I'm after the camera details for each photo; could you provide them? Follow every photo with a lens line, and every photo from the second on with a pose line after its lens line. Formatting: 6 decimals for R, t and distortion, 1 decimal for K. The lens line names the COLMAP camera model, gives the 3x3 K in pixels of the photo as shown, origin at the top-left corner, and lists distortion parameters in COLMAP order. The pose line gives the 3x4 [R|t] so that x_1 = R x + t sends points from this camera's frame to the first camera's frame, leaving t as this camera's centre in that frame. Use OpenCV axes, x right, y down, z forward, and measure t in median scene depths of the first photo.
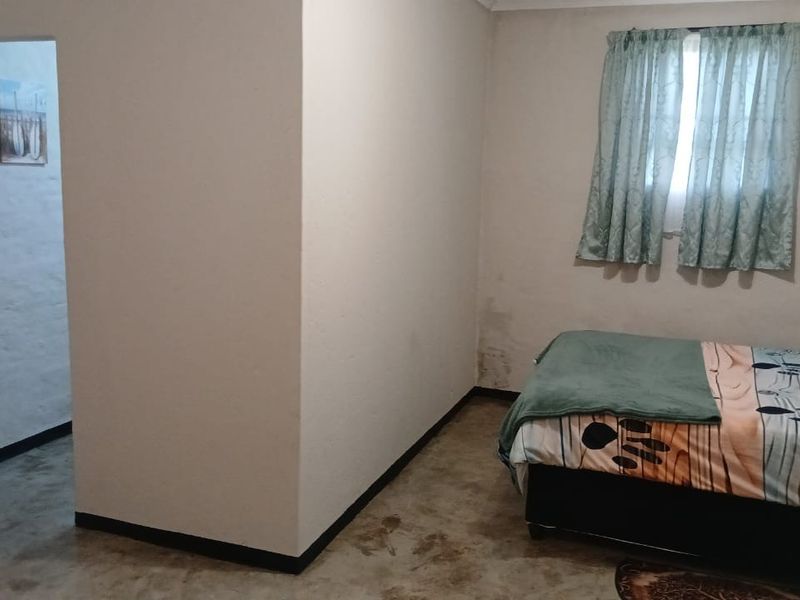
lens RADIAL K [[782.3, 0, 400.0], [0, 782.3, 300.0], [0, 0, 1]] dist [0.108532, -0.228788]
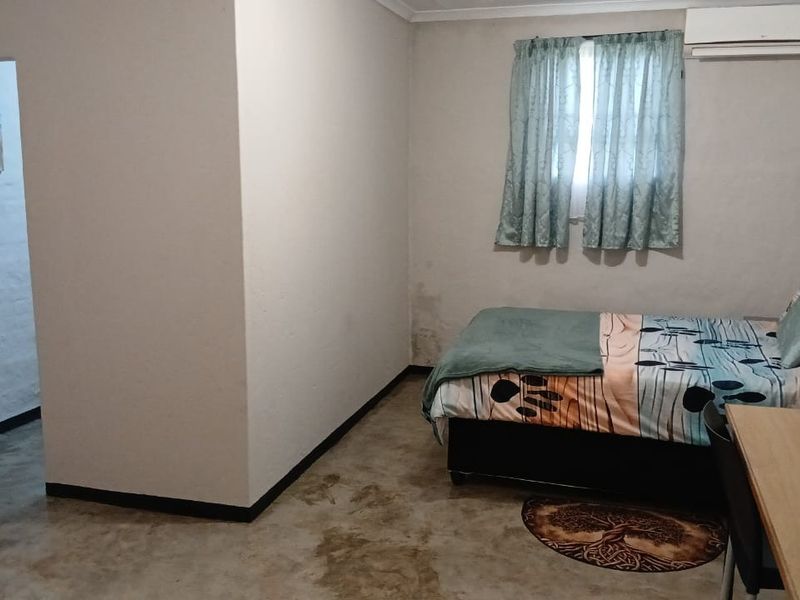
lens RADIAL K [[782.3, 0, 400.0], [0, 782.3, 300.0], [0, 0, 1]] dist [0.108532, -0.228788]
pose [[0.997283, -0.035480, 0.064552, 0.020900], [0.035324, 0.999370, 0.003550, 0.021933], [-0.064637, -0.001260, 0.997908, -0.126875]]
